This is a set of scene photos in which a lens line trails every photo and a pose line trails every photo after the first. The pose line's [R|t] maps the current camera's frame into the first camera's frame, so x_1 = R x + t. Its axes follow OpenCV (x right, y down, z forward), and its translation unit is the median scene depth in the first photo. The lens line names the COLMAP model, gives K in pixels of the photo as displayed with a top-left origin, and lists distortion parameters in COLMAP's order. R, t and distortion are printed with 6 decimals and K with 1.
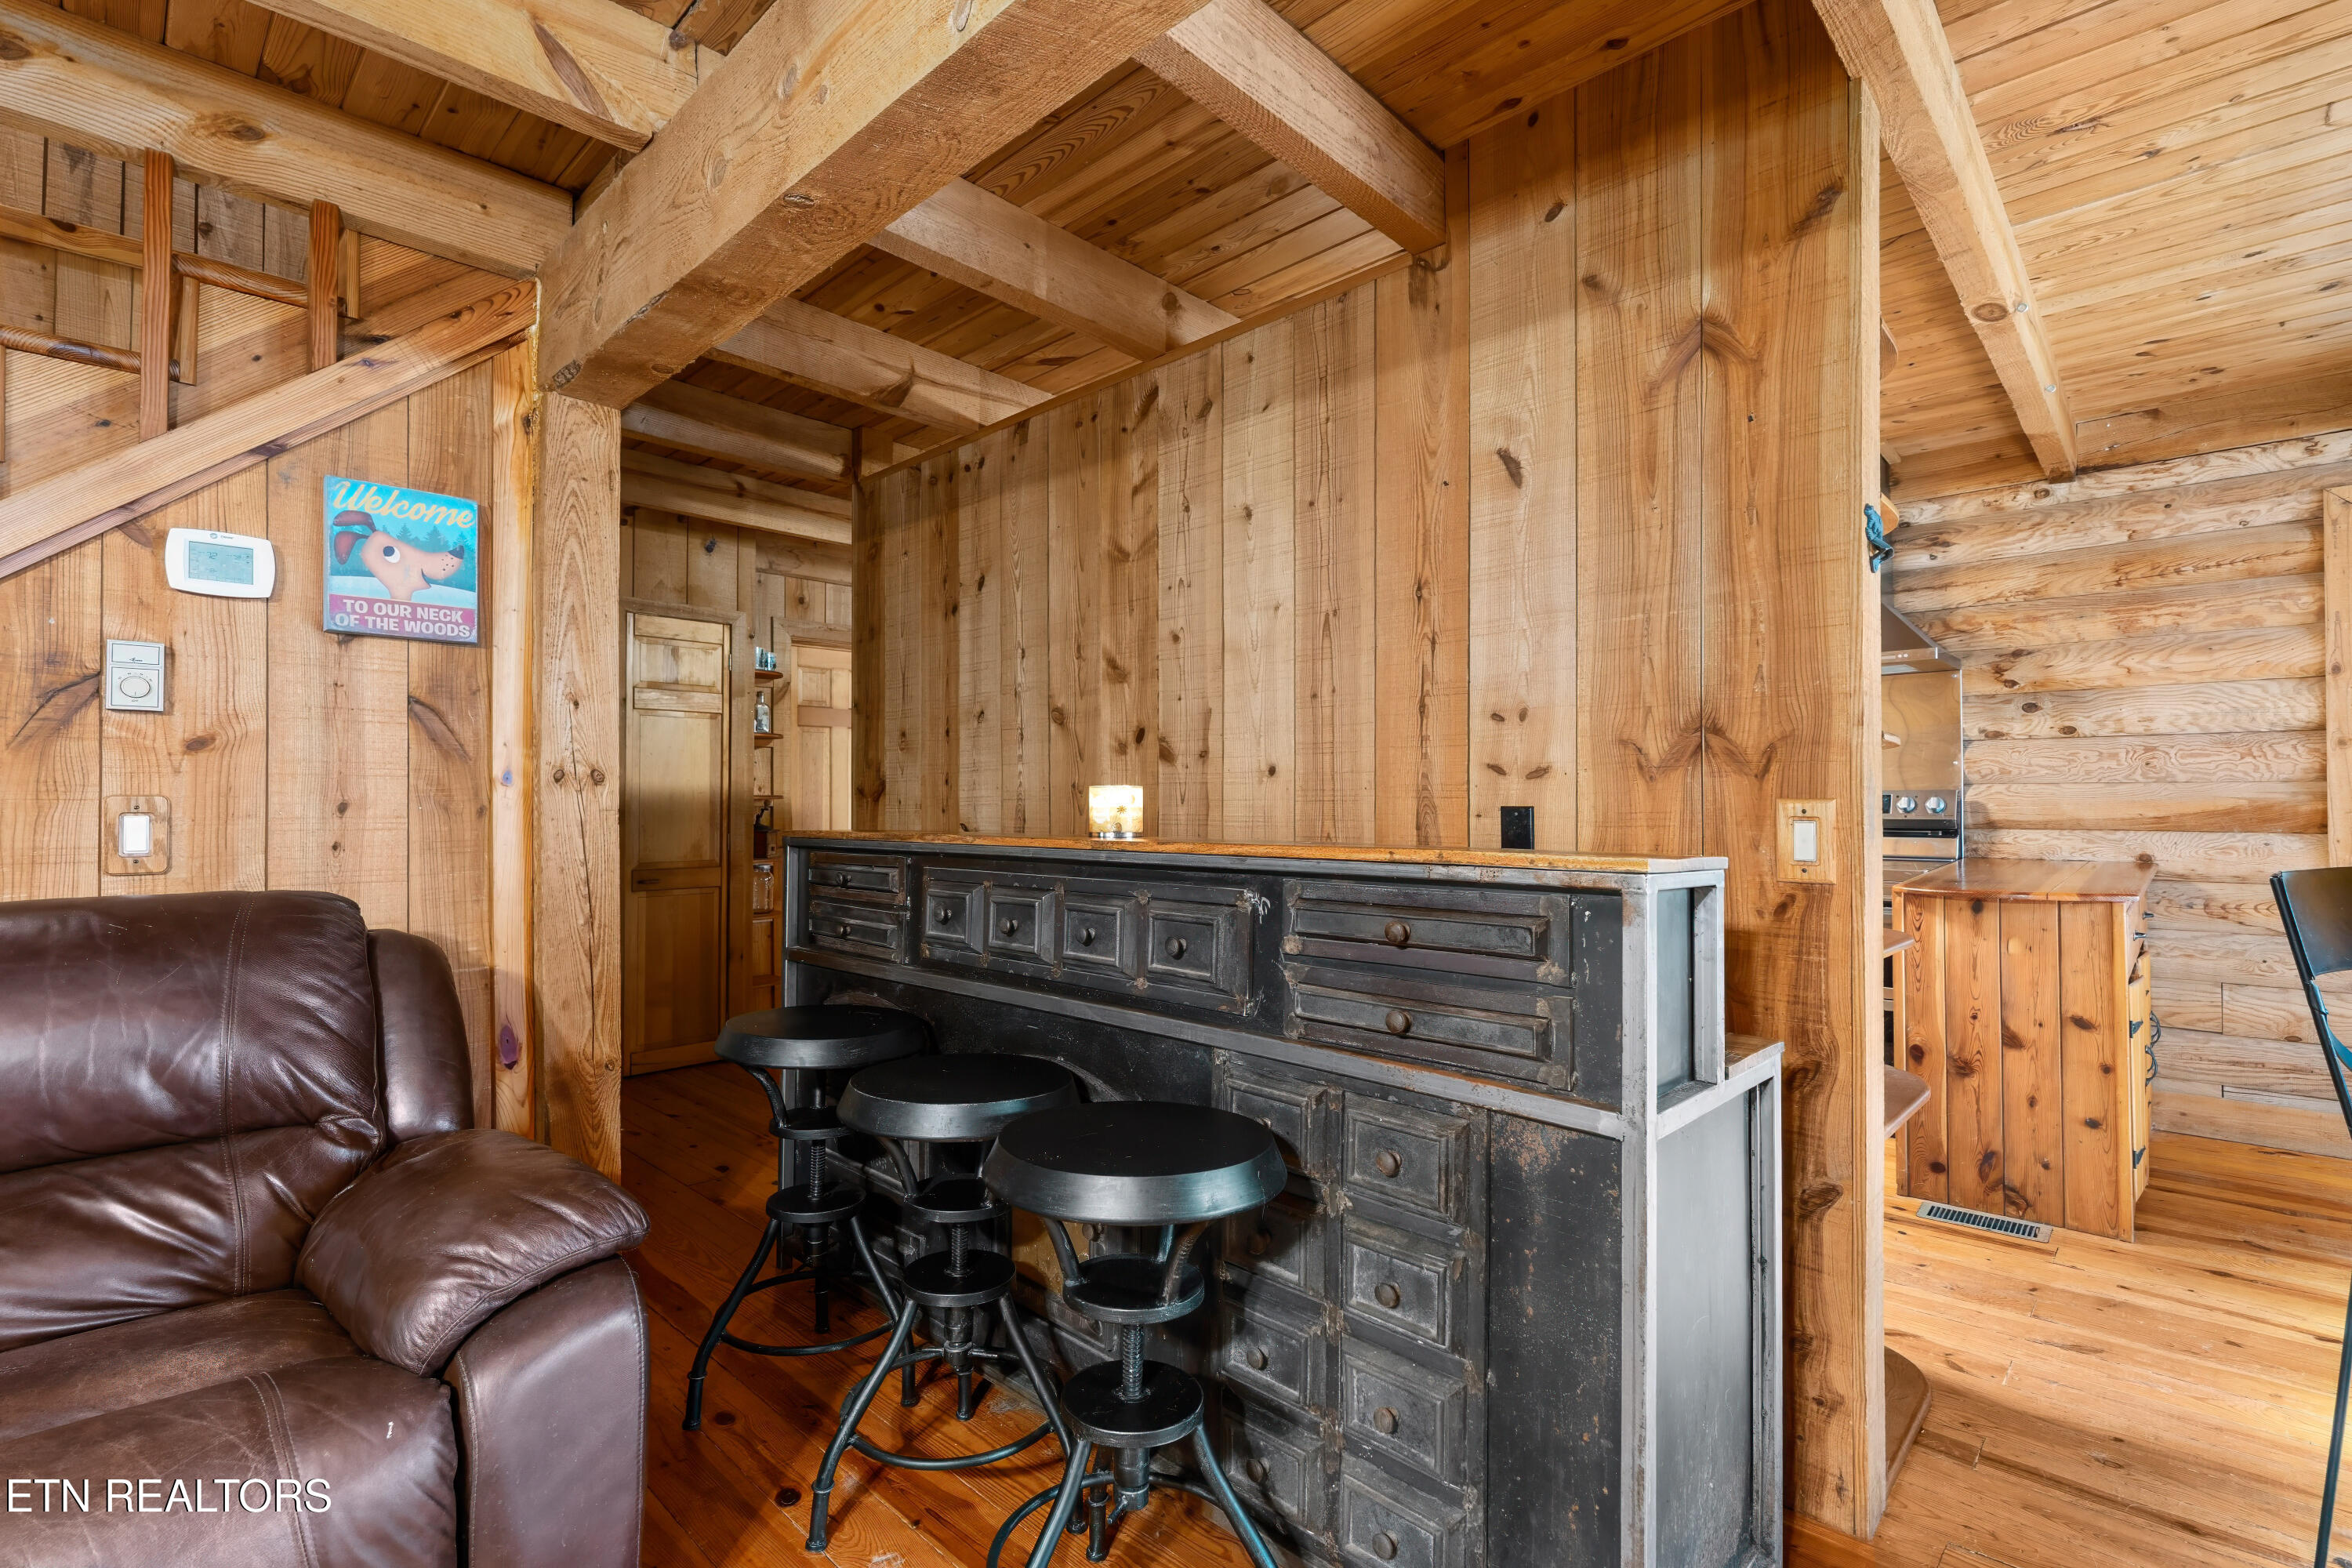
lens RADIAL K [[1078.0, 0, 1176.0], [0, 1078.0, 784.0], [0, 0, 1]] dist [0.001558, 0.000218]
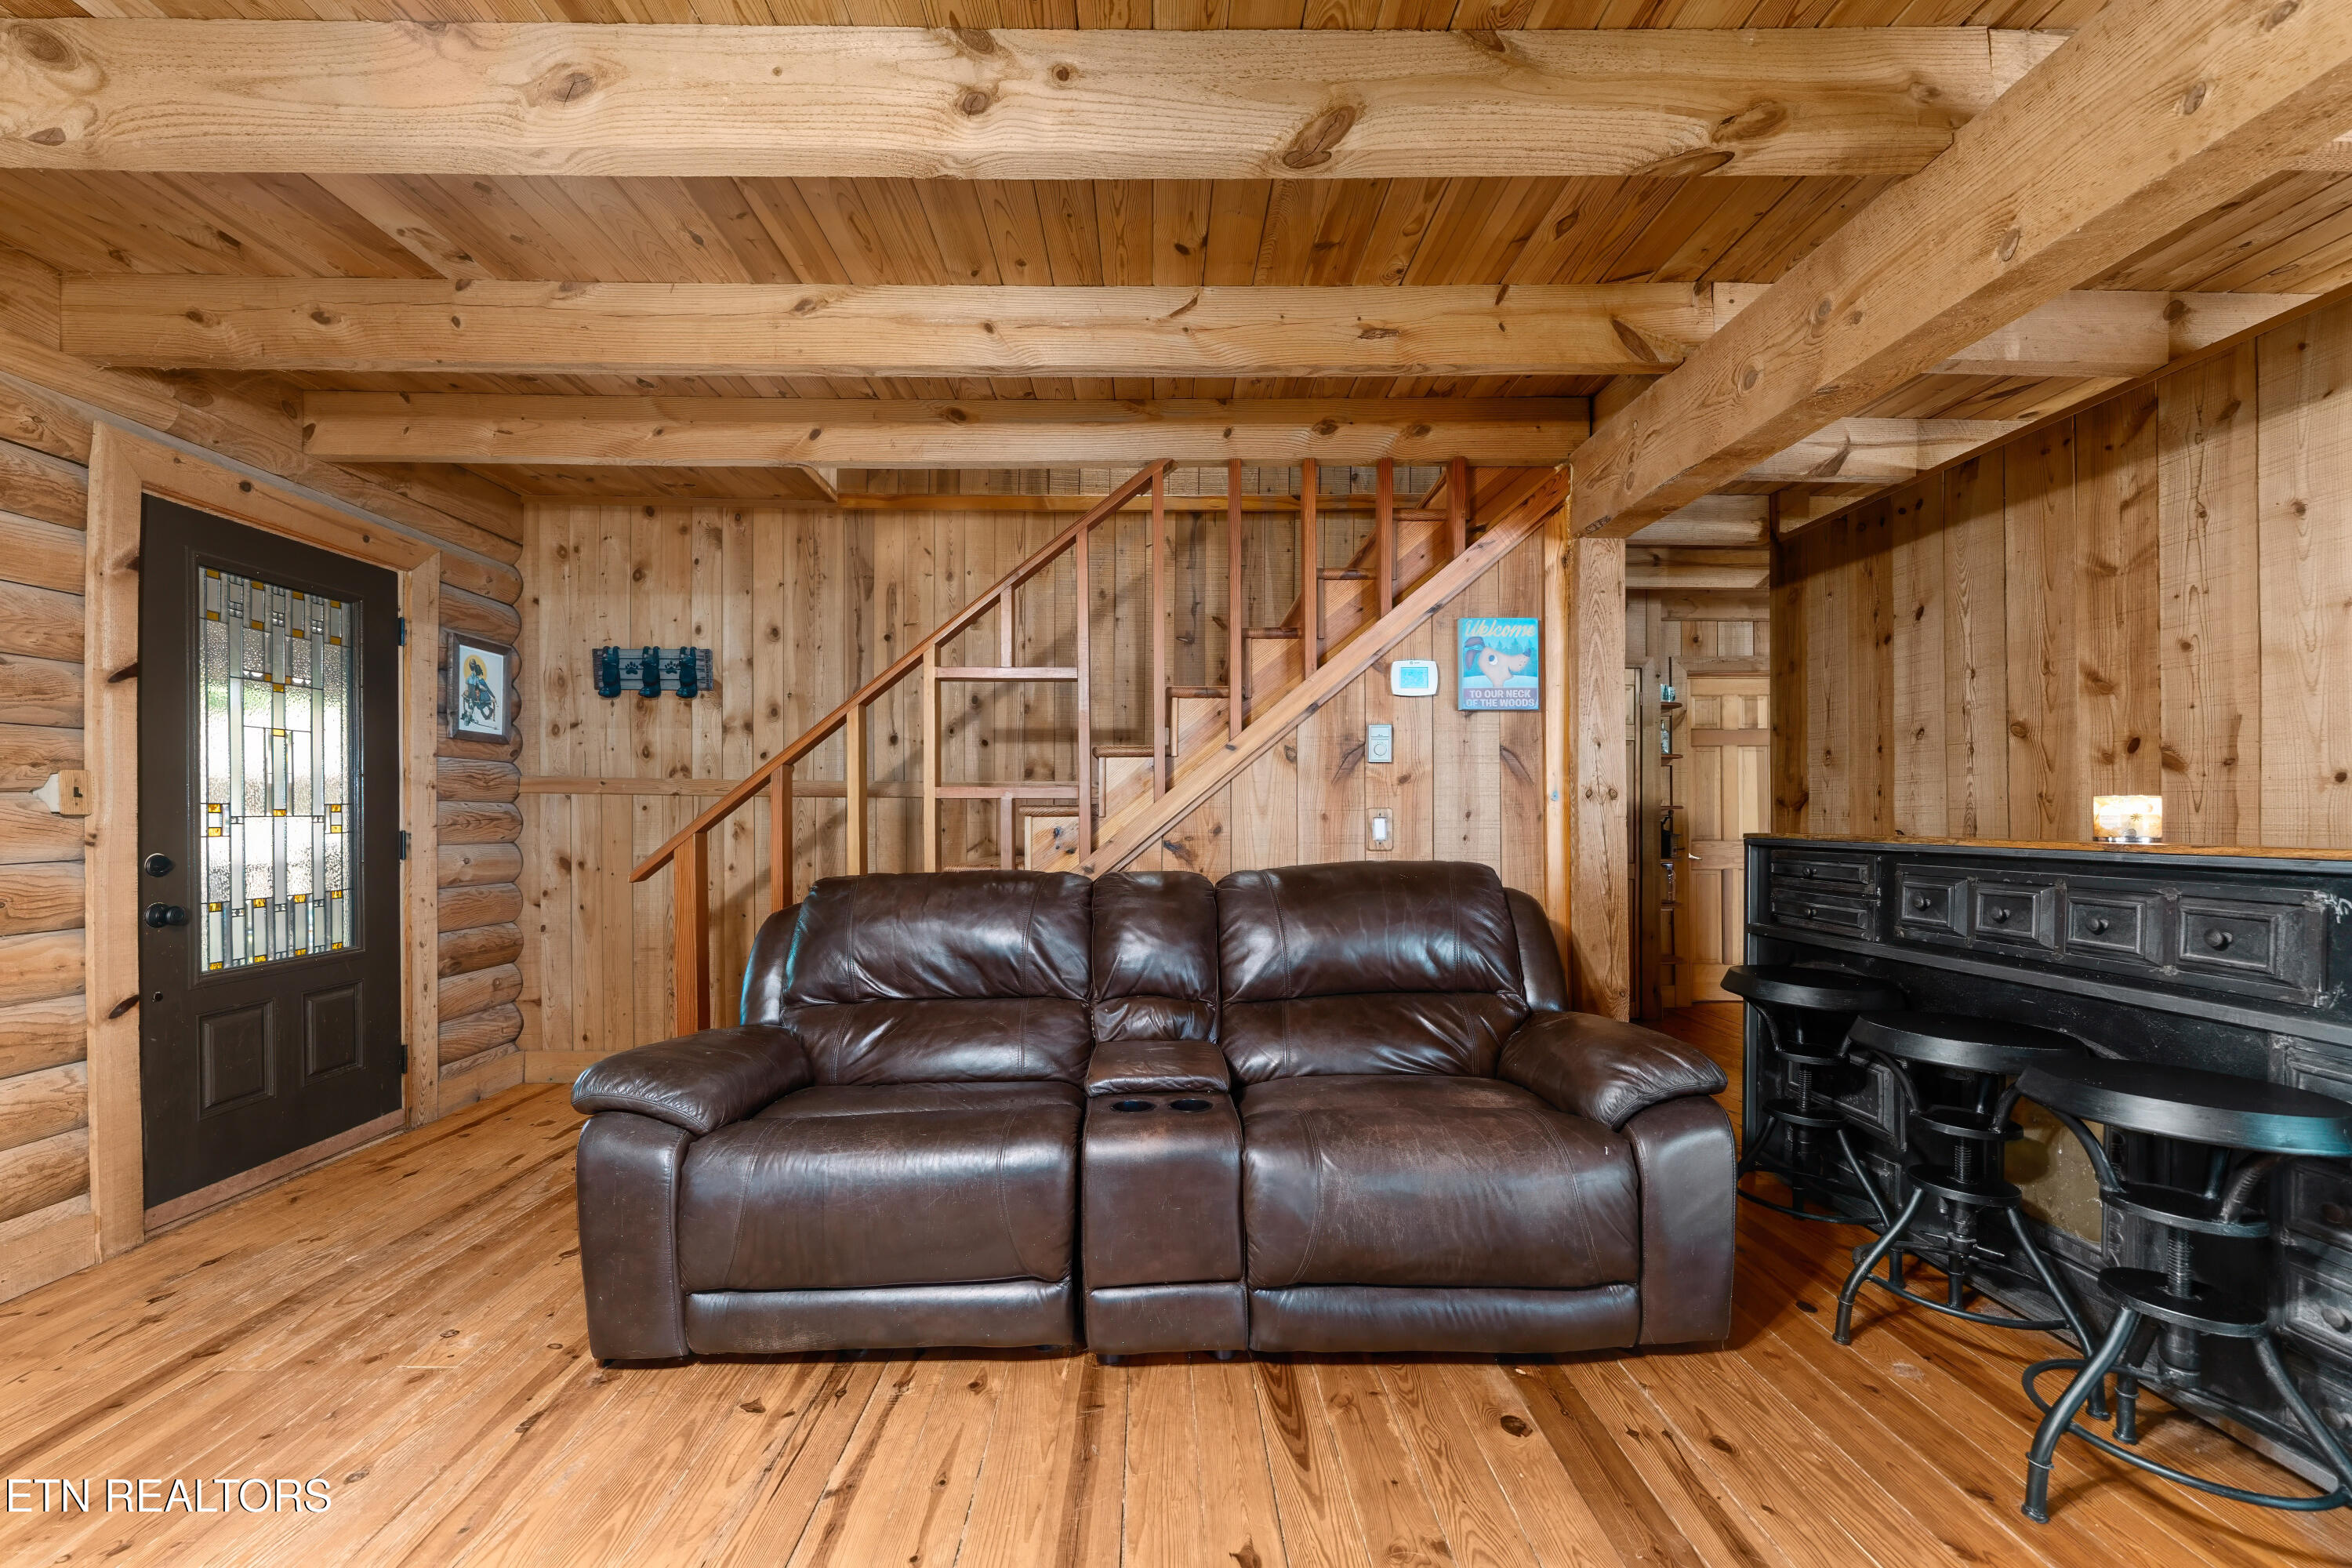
lens RADIAL K [[947.3, 0, 1172.7], [0, 947.3, 806.5], [0, 0, 1]] dist [-0.002090, 0.000068]
pose [[0.705641, -0.005169, -0.708551, -0.053677], [0.013098, 0.999898, 0.005749, -0.005293], [0.708449, -0.013338, 0.705636, -0.353645]]
